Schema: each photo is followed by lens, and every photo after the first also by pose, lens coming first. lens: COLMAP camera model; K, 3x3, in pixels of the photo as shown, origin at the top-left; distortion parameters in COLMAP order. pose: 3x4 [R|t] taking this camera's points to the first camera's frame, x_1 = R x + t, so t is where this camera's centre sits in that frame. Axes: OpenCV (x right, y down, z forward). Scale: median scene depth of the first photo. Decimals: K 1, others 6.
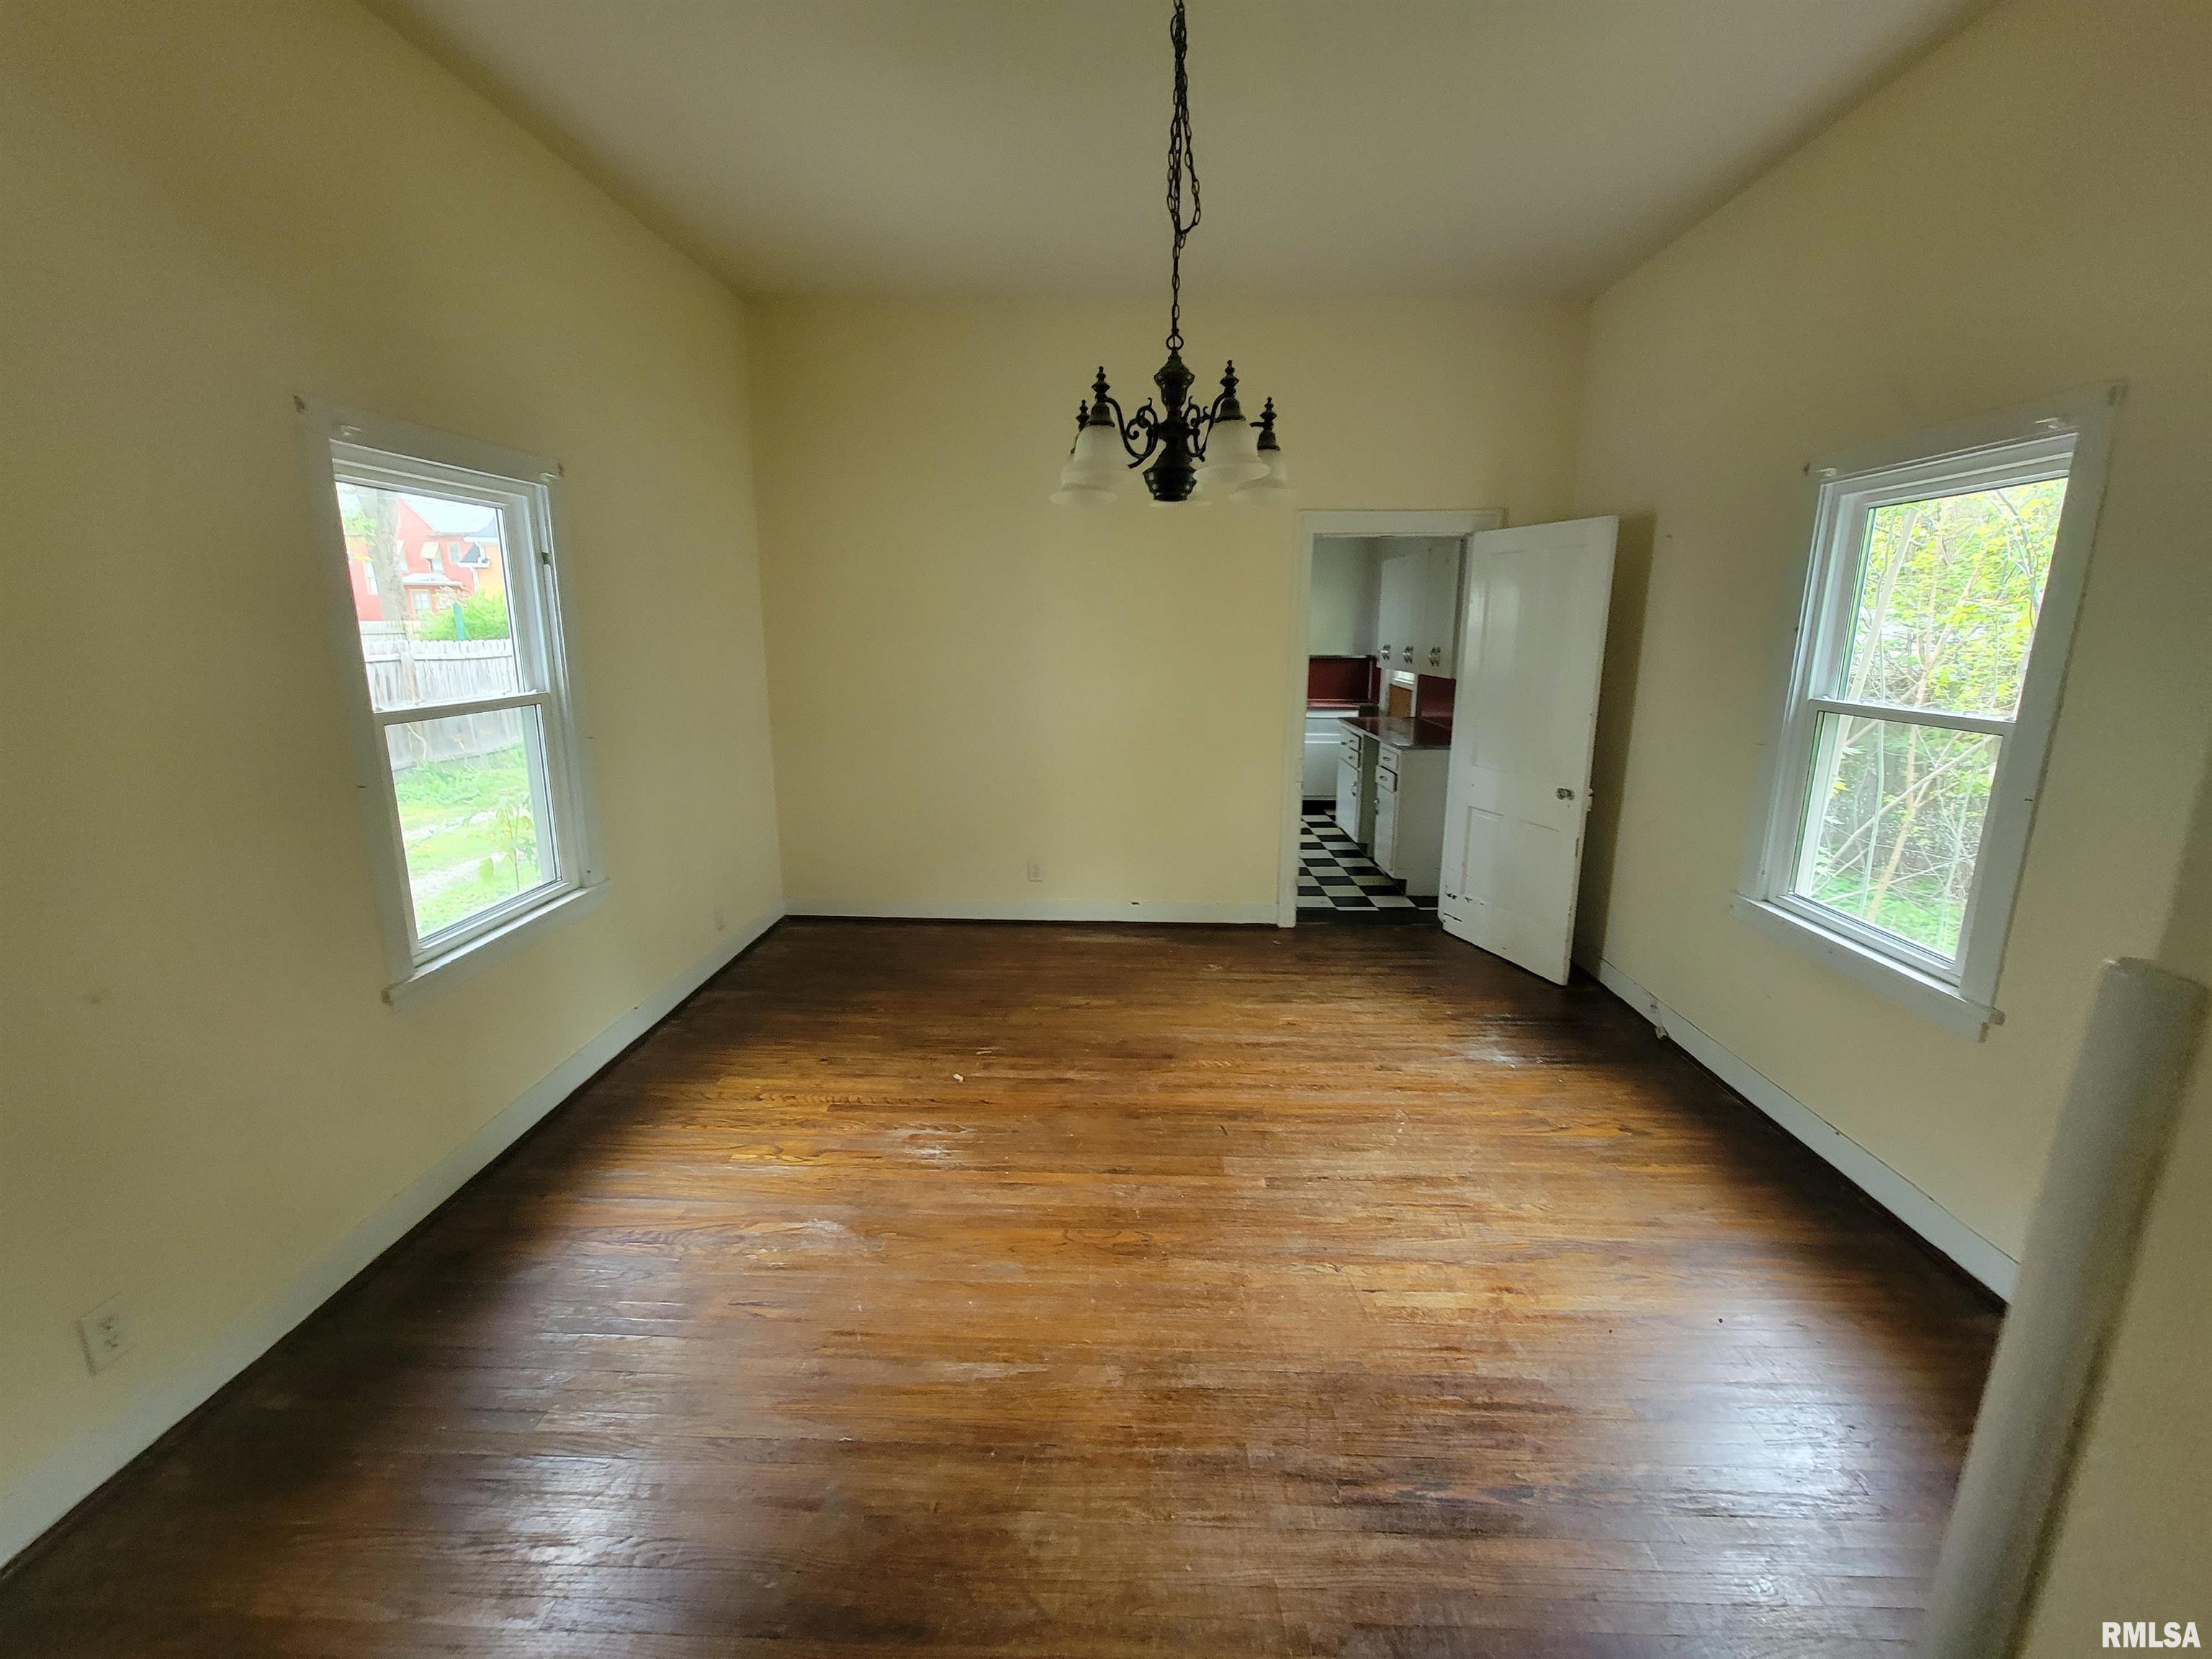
lens RADIAL K [[906.8, 0, 1108.8], [0, 906.8, 827.7], [0, 0, 1]] dist [-0.012837, 0.000706]
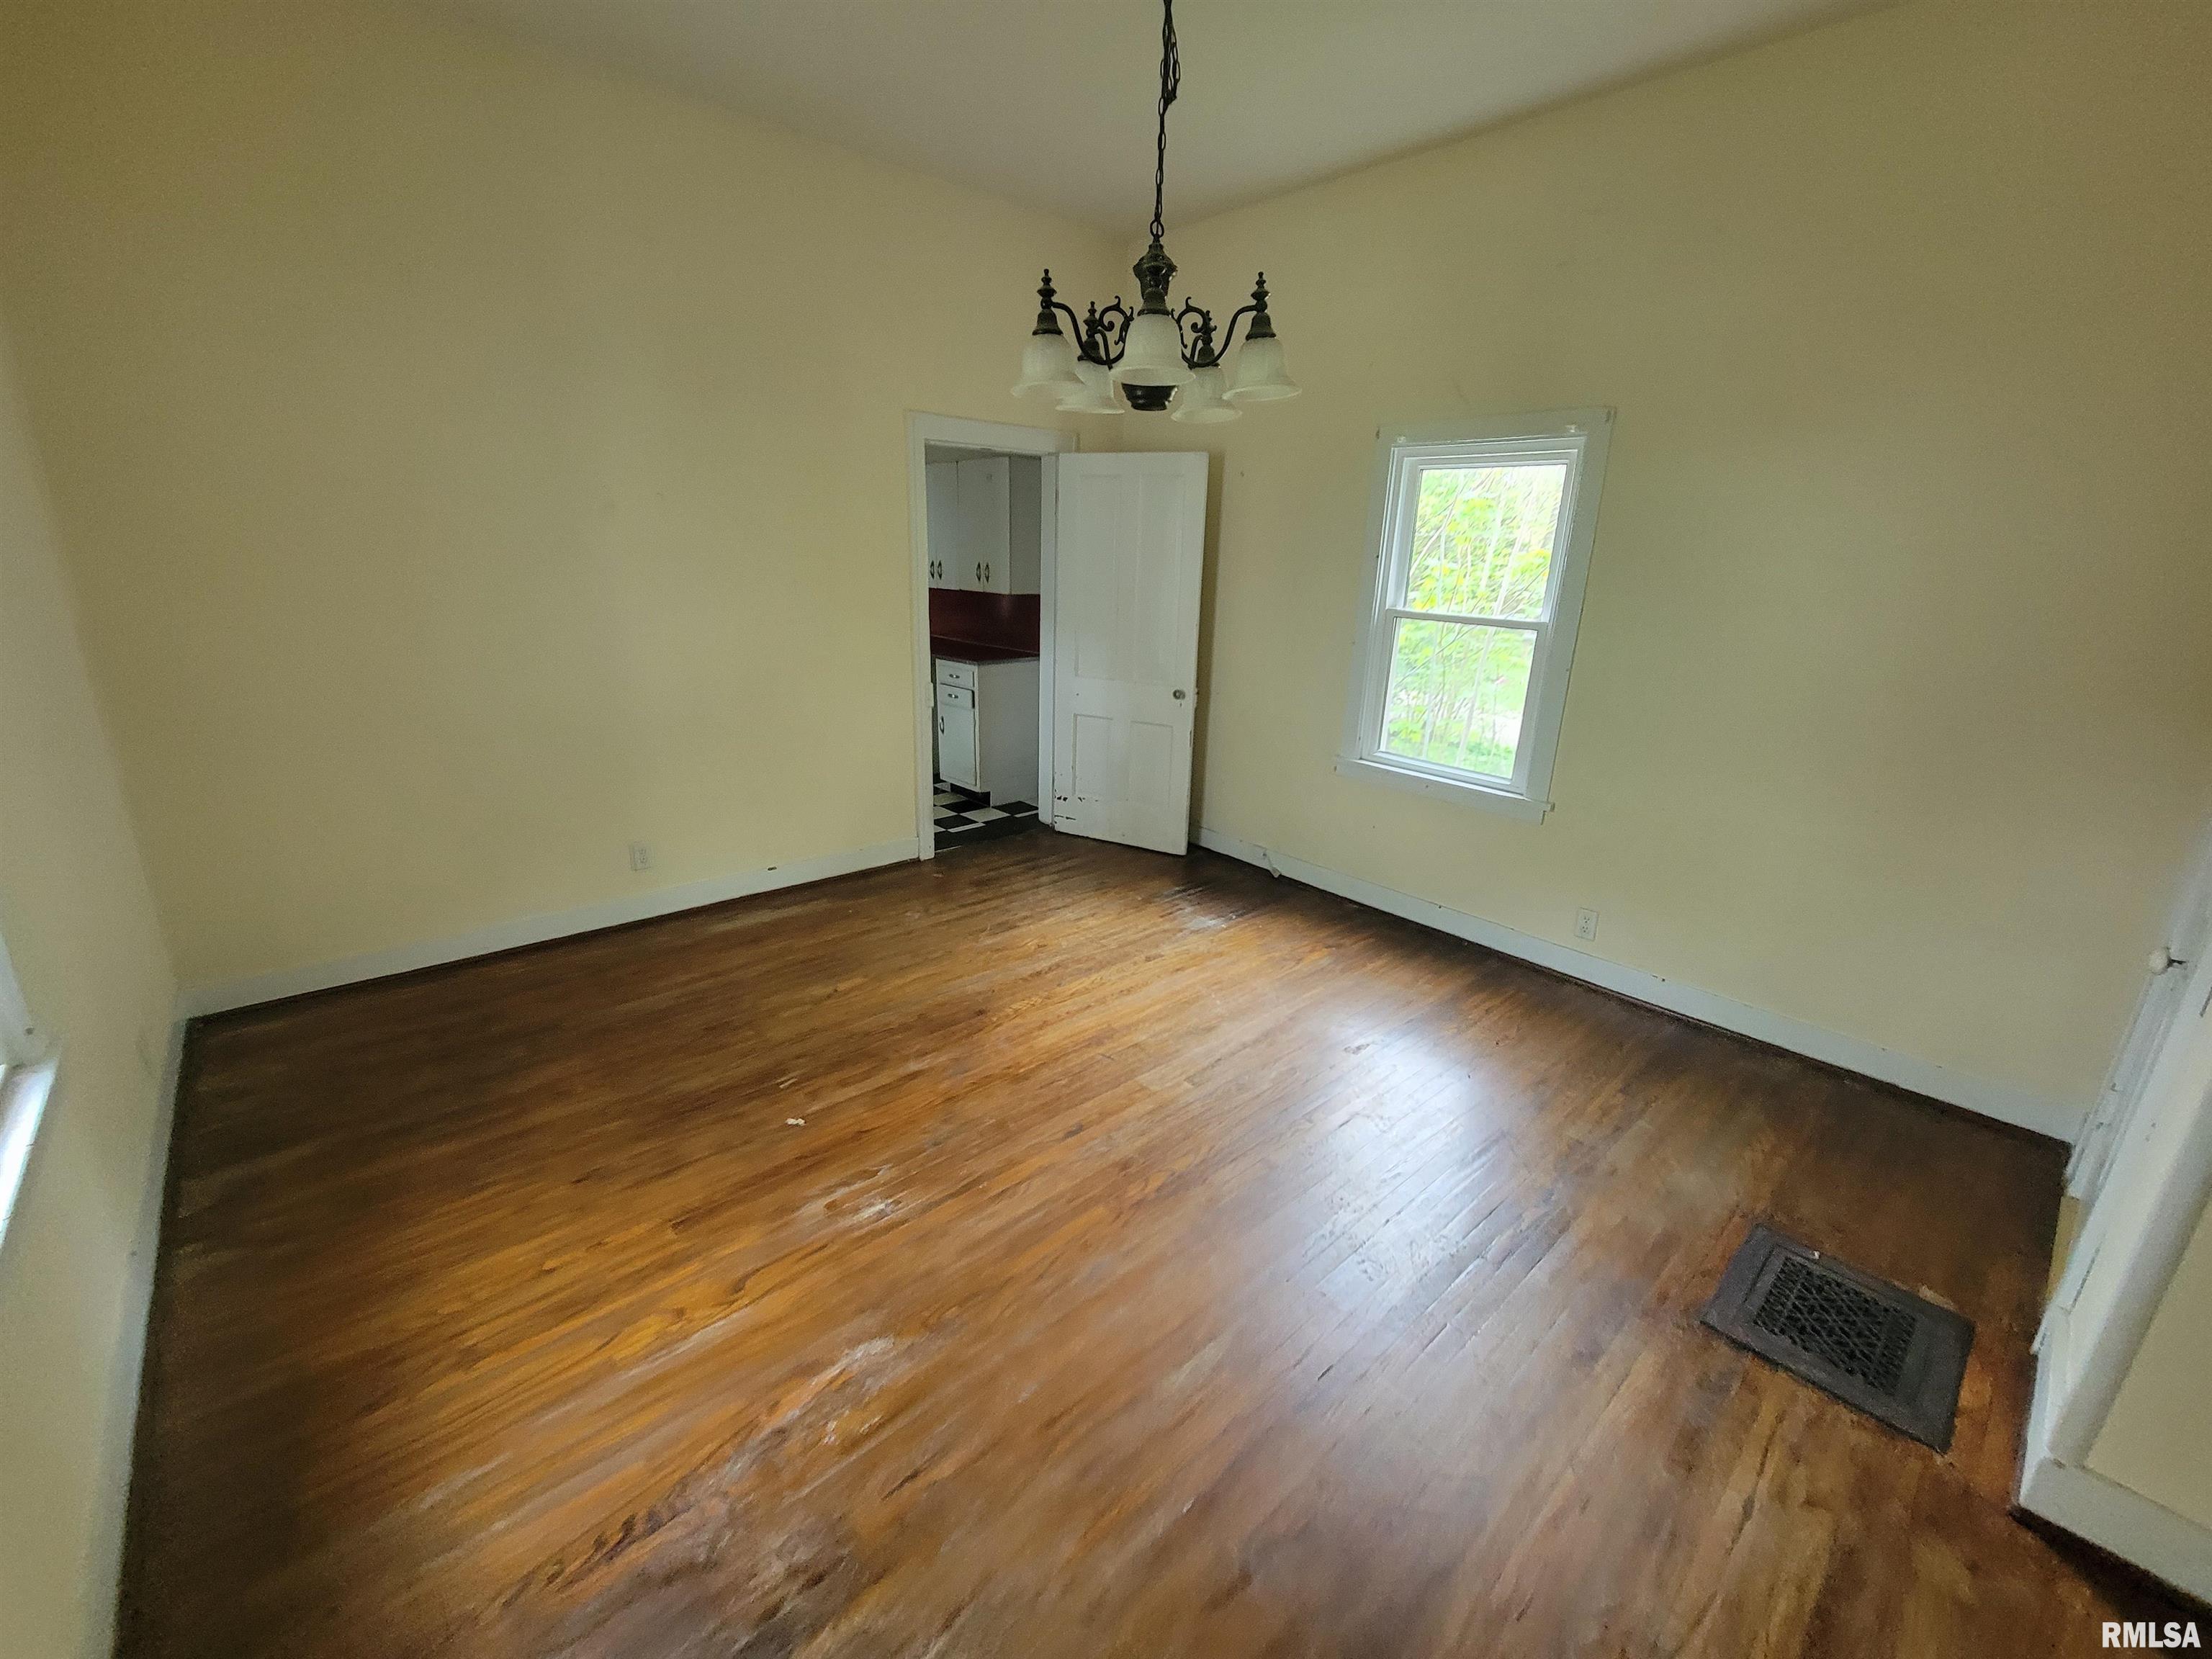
lens RADIAL K [[906.8, 0, 1109.4], [0, 906.8, 826.8], [0, 0, 1]] dist [-0.012837, 0.000706]
pose [[0.712841, -0.186620, 0.676041, -0.433118], [0.122217, 0.982252, 0.142279, -0.052167], [-0.690595, -0.018798, 0.722998, 0.233189]]
